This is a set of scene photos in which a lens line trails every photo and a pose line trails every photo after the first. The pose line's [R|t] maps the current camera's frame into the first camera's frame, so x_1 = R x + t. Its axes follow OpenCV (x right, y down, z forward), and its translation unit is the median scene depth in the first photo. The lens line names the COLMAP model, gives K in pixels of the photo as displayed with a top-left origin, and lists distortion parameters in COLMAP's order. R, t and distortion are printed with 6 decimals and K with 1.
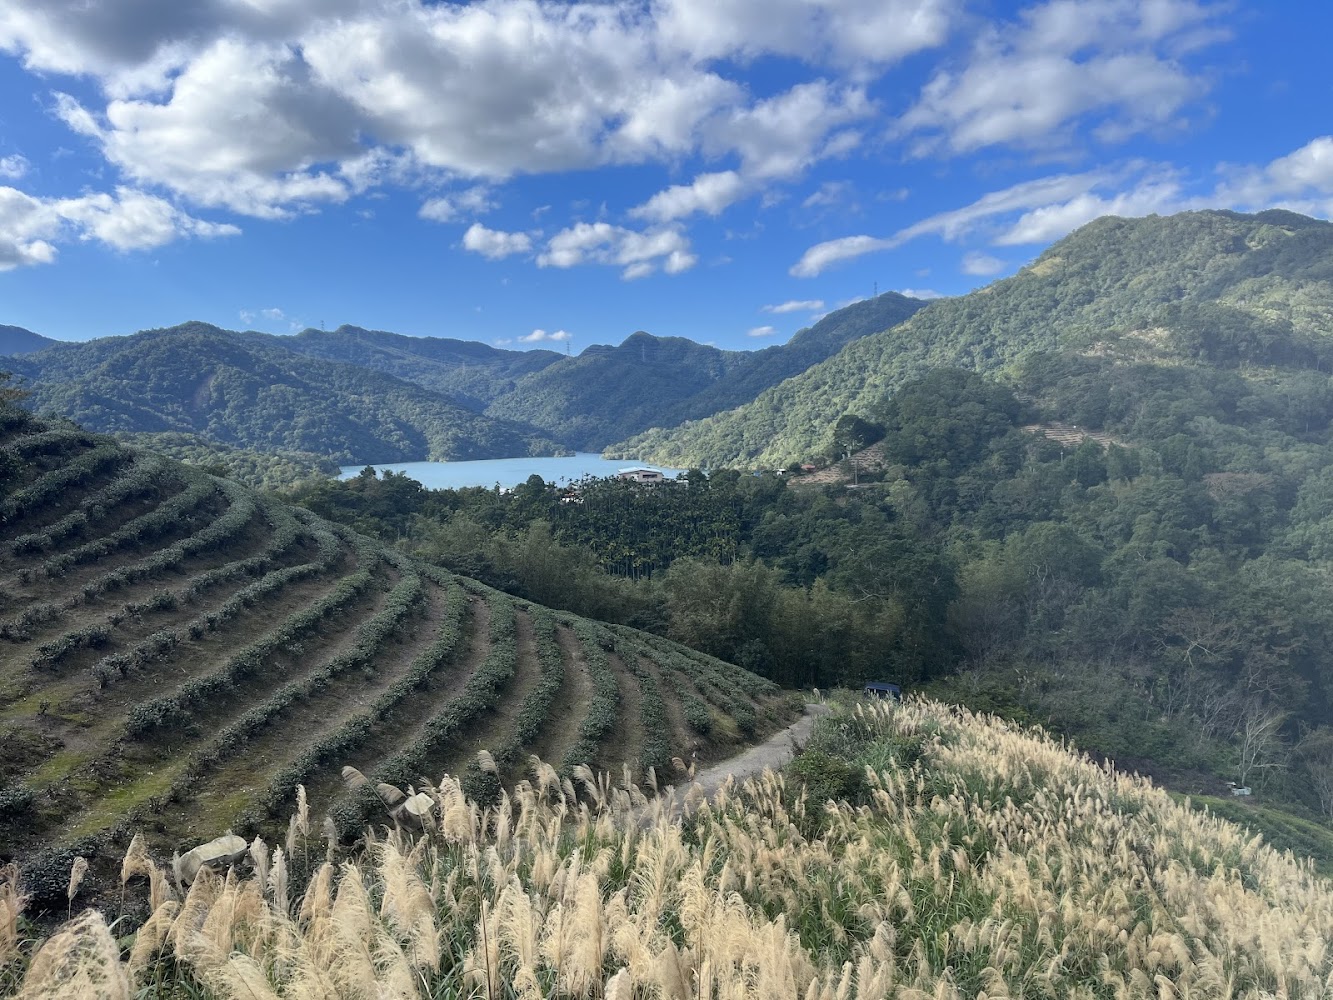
lens RADIAL K [[992.7, 0, 668.0], [0, 992.7, 501.2], [0, 0, 1]] dist [0.045425, -0.000029]
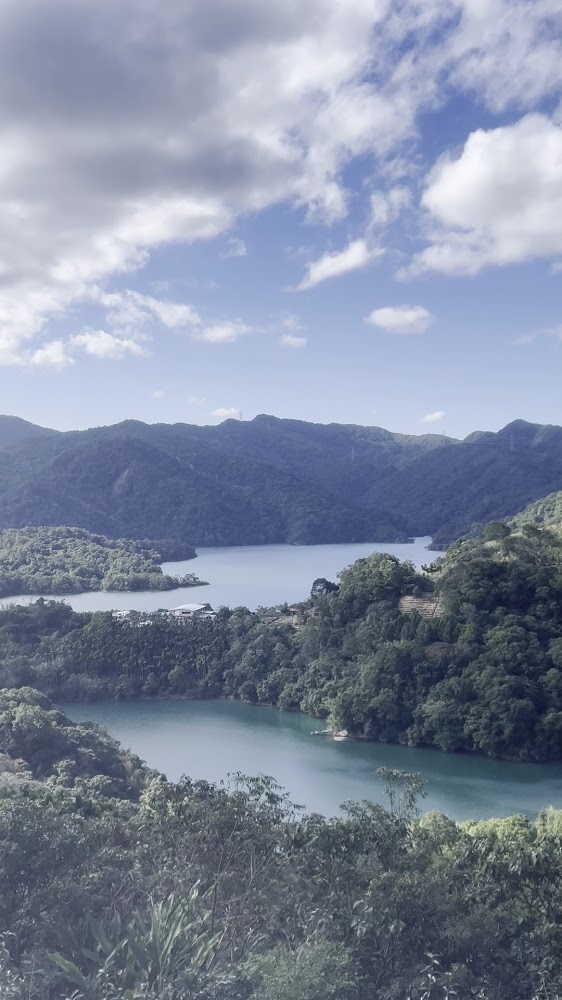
lens RADIAL K [[928.2, 0, 277.0], [0, 928.2, 500.6], [0, 0, 1]] dist [0.090285, 0.007686]
pose [[0.955666, 0.022768, -0.293570, 0.235674], [-0.045305, 0.996504, -0.070196, -0.044880], [0.290945, 0.080384, 0.953357, -0.184056]]
